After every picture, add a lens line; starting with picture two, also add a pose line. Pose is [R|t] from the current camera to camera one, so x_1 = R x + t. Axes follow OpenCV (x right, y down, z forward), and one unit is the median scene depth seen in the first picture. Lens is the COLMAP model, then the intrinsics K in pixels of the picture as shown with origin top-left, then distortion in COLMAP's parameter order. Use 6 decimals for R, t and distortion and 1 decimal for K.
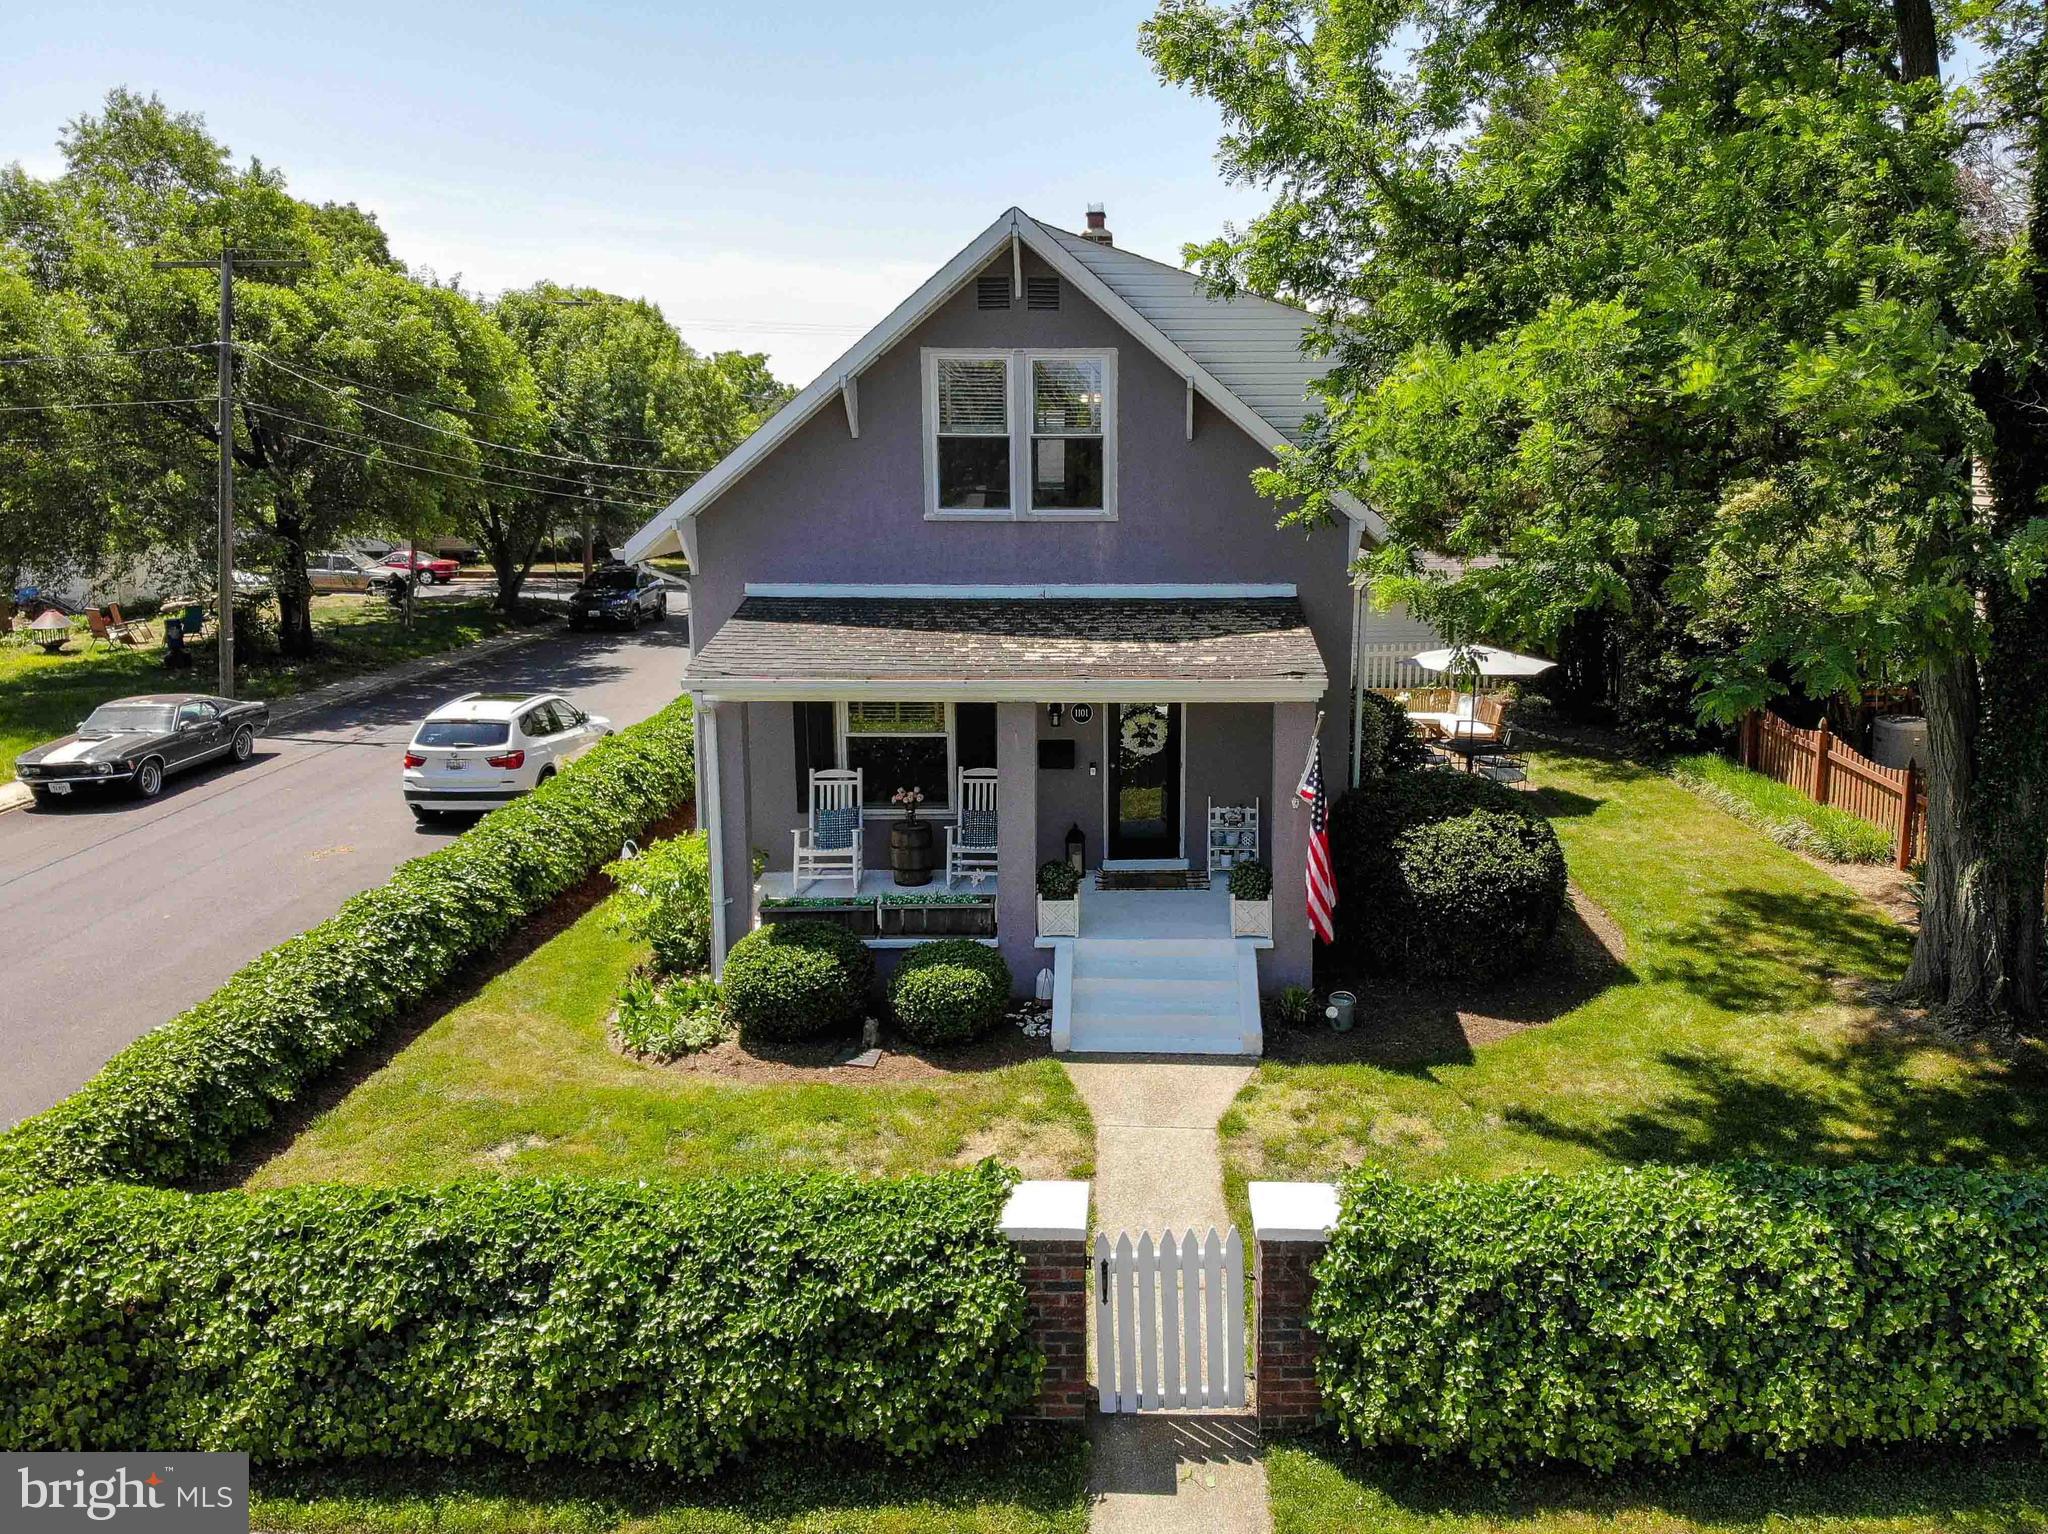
lens RADIAL K [[1552.9, 0, 1097.2], [0, 1552.9, 731.3], [0, 0, 1]] dist [0.032507, -0.078719]
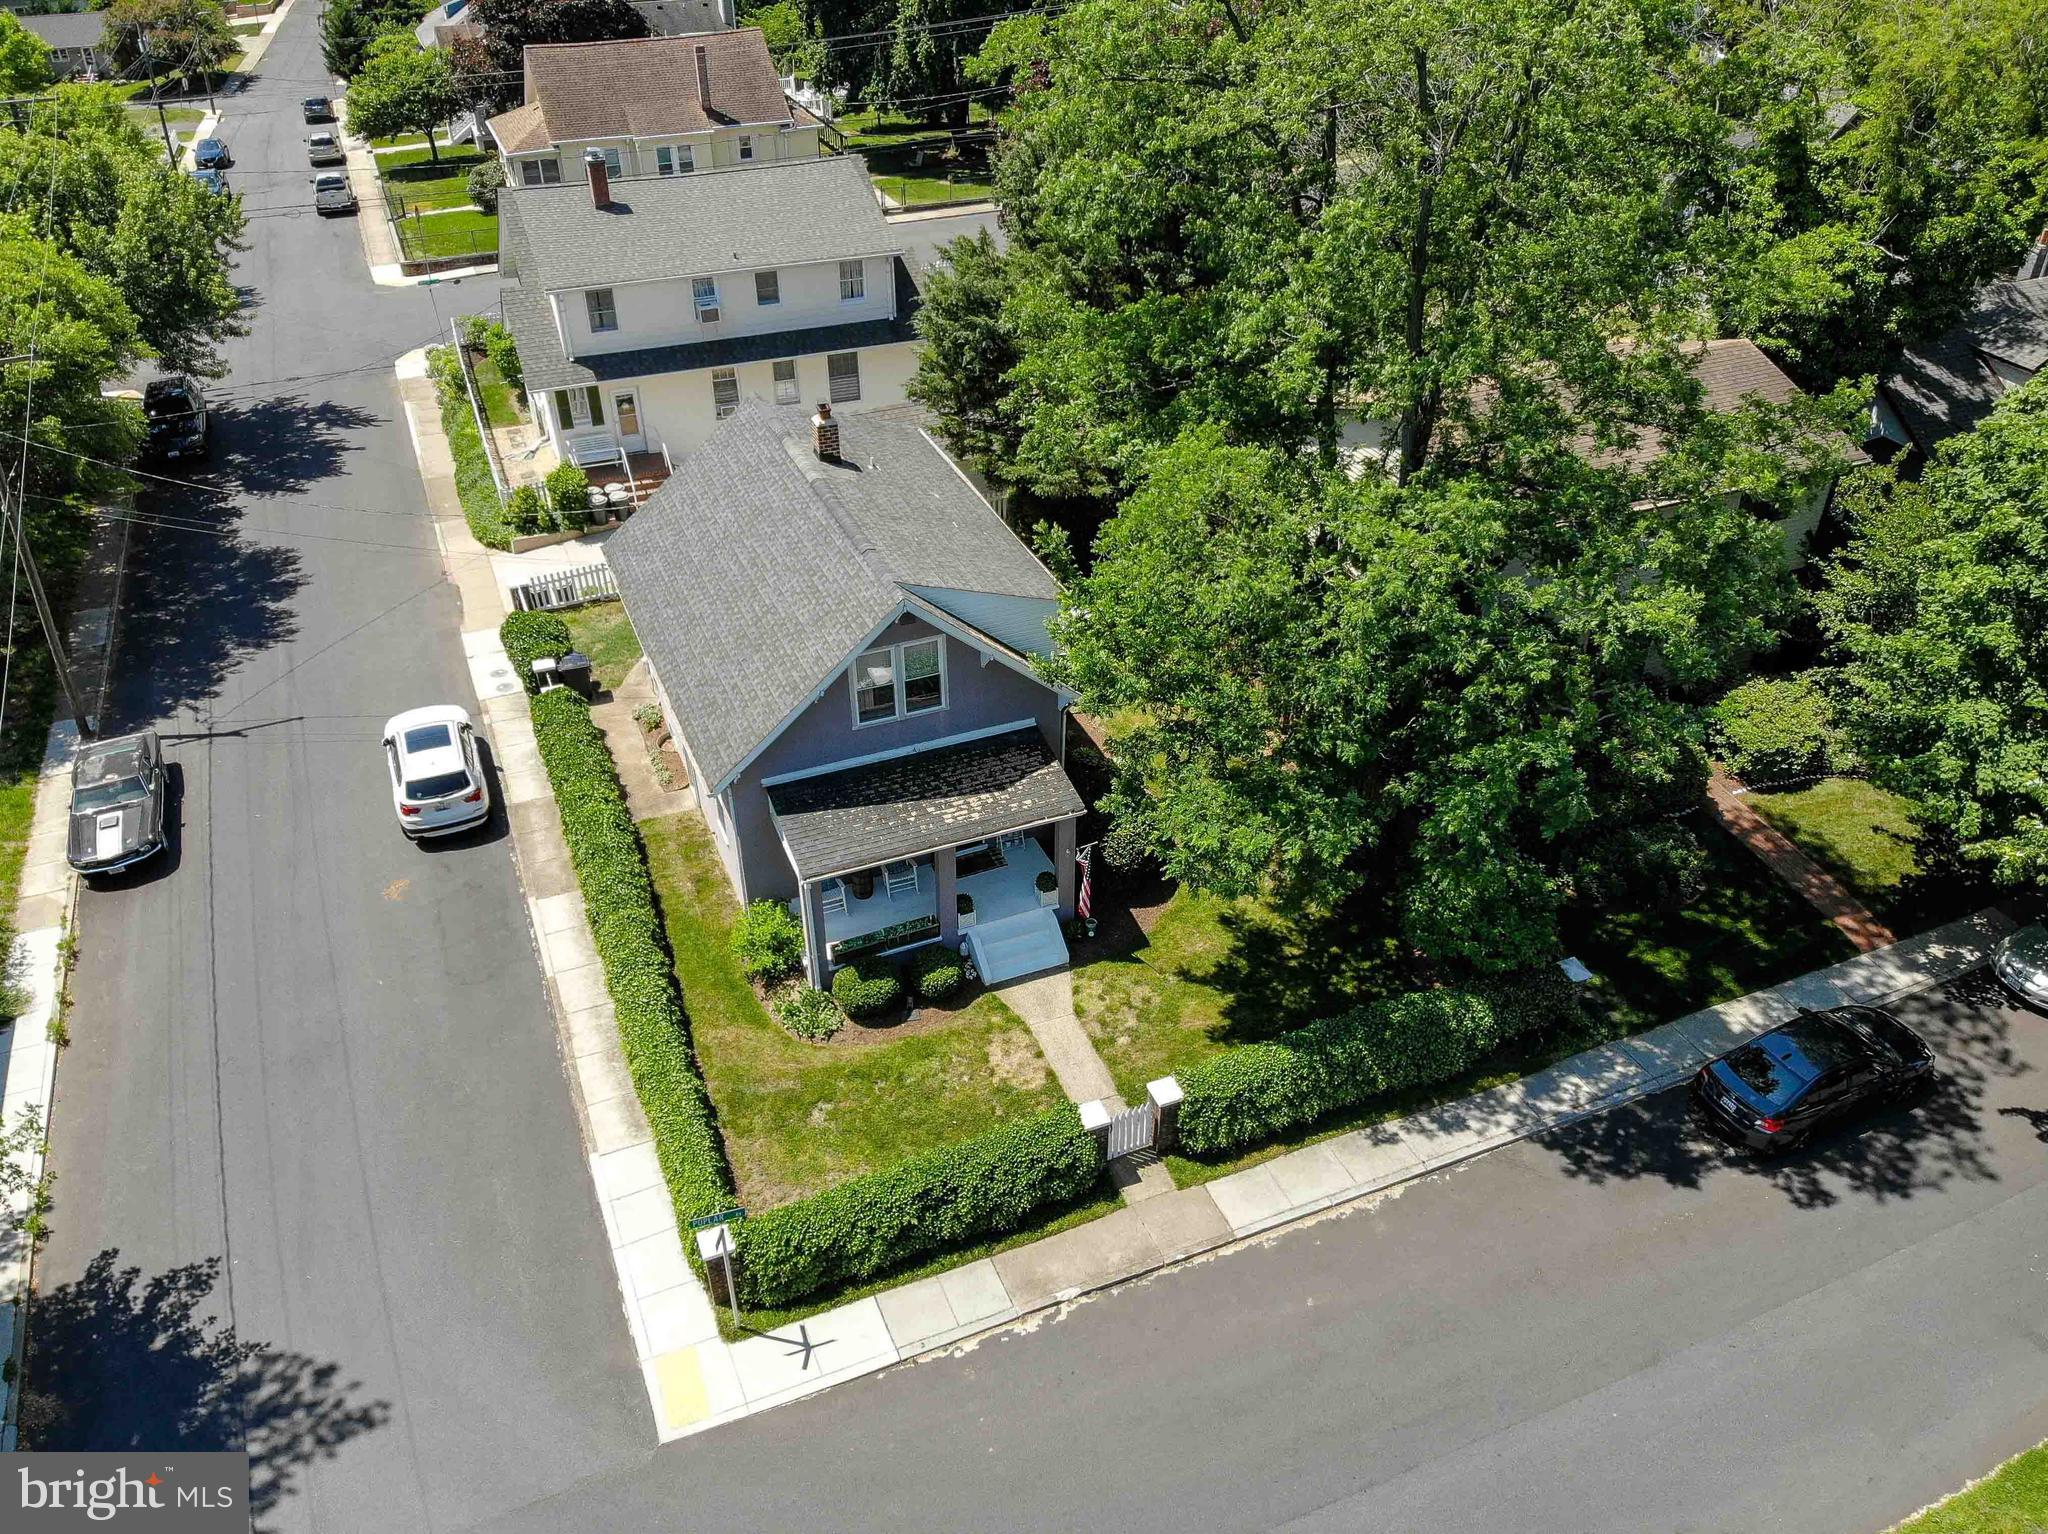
lens RADIAL K [[1493.7, 0, 1015.3], [0, 1493.7, 801.5], [0, 0, 1]] dist [0.108381, -0.228781]
pose [[0.920575, -0.231356, 0.314669, -0.983379], [0.074626, 0.895023, 0.439733, -1.591401], [-0.383371, -0.381325, 0.841200, -1.209848]]
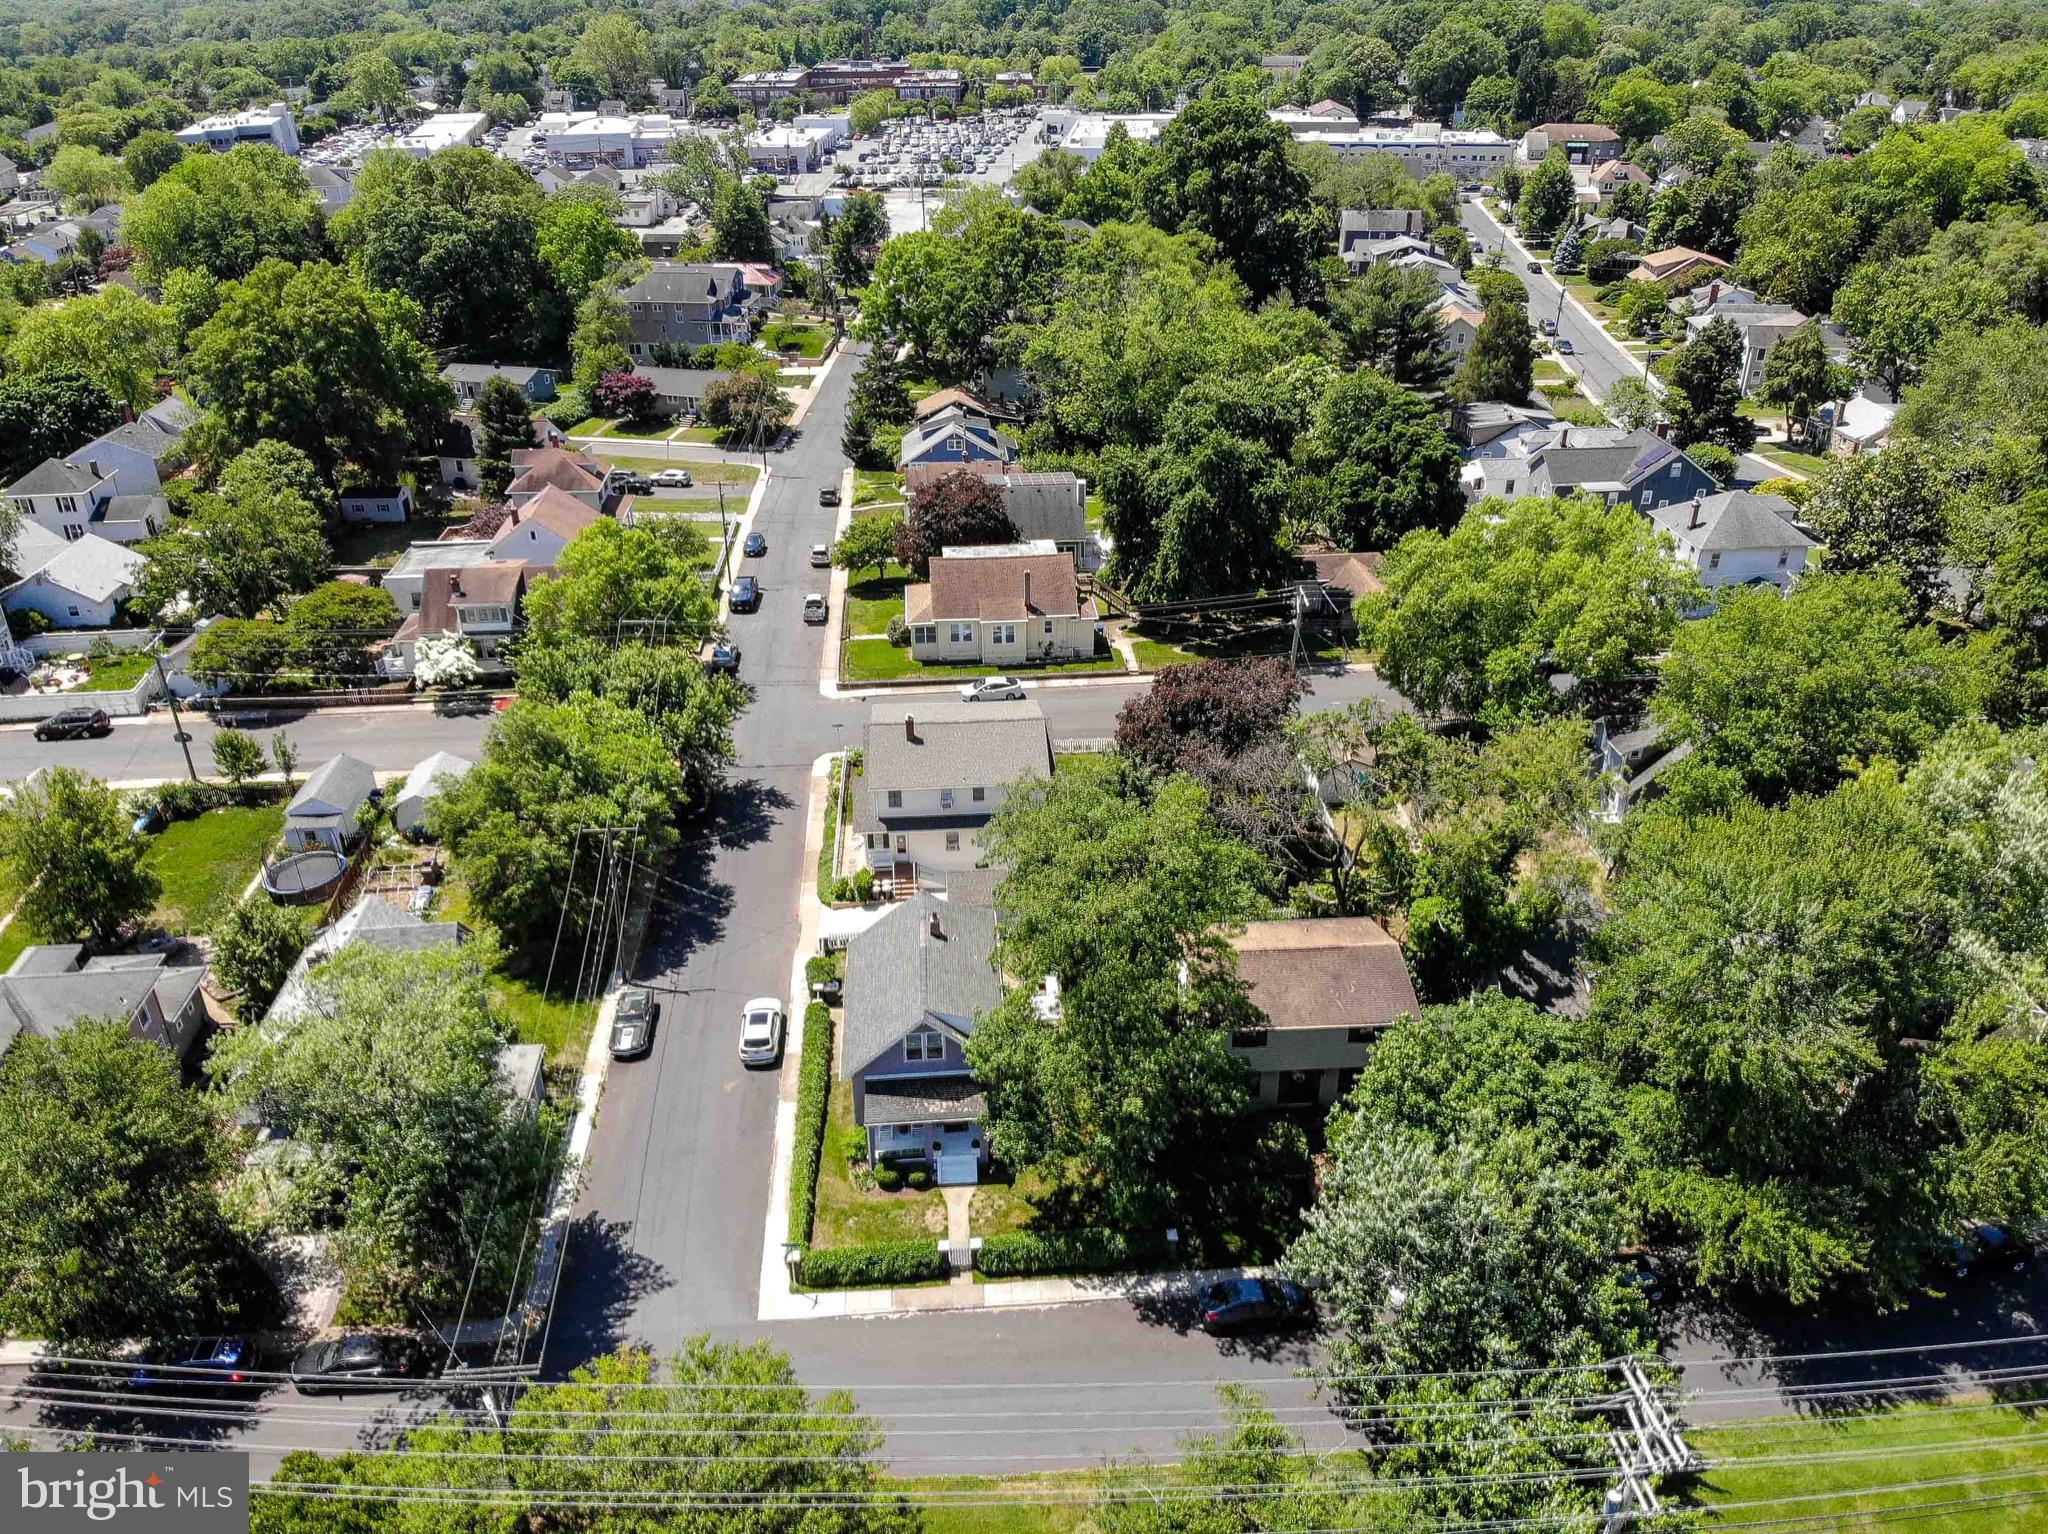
lens RADIAL K [[1541.9, 0, 1024.0], [0, 1541.9, 767.0], [0, 0, 1]] dist [0.158919, -0.370455]
pose [[0.997161, -0.046186, 0.059477, 0.013627], [0.024614, 0.946349, 0.322207, -4.591412], [-0.071167, -0.319828, 0.944799, -5.798209]]
